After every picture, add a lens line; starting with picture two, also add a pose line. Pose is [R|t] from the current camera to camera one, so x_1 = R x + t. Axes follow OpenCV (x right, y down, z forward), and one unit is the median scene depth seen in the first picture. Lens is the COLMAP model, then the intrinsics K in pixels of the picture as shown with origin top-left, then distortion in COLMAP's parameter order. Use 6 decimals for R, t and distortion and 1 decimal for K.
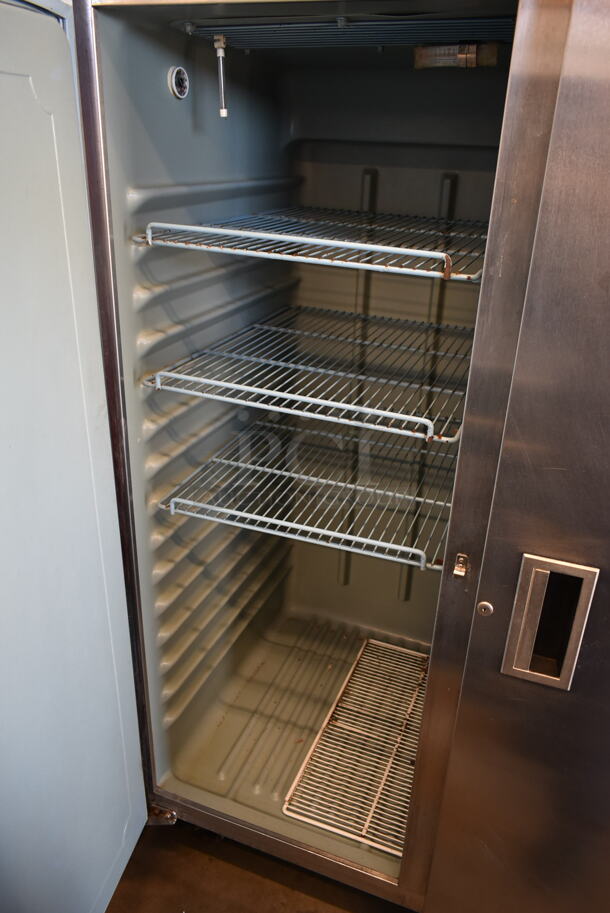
lens RADIAL K [[697.4, 0, 305.0], [0, 697.4, 456.5], [0, 0, 1]] dist [-0.019969, 0.000981]
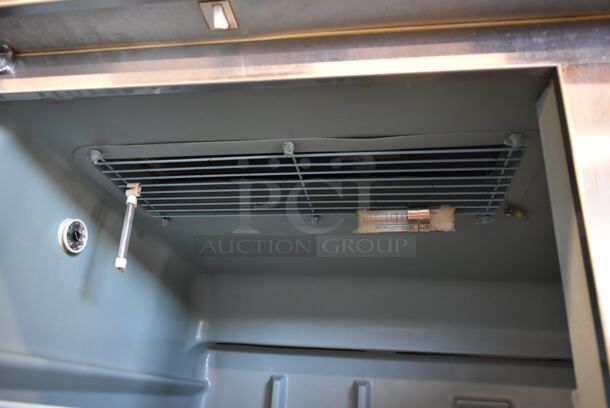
lens RADIAL K [[465.9, 0, 305.0], [0, 465.9, 204.0], [0, 0, 1]] dist [-0.019969, 0.000981]
pose [[0.976571, 0.097130, 0.192026, -0.023874], [0.069020, 0.703822, -0.707015, -0.160391], [-0.203825, 0.703704, 0.680629, 0.545921]]
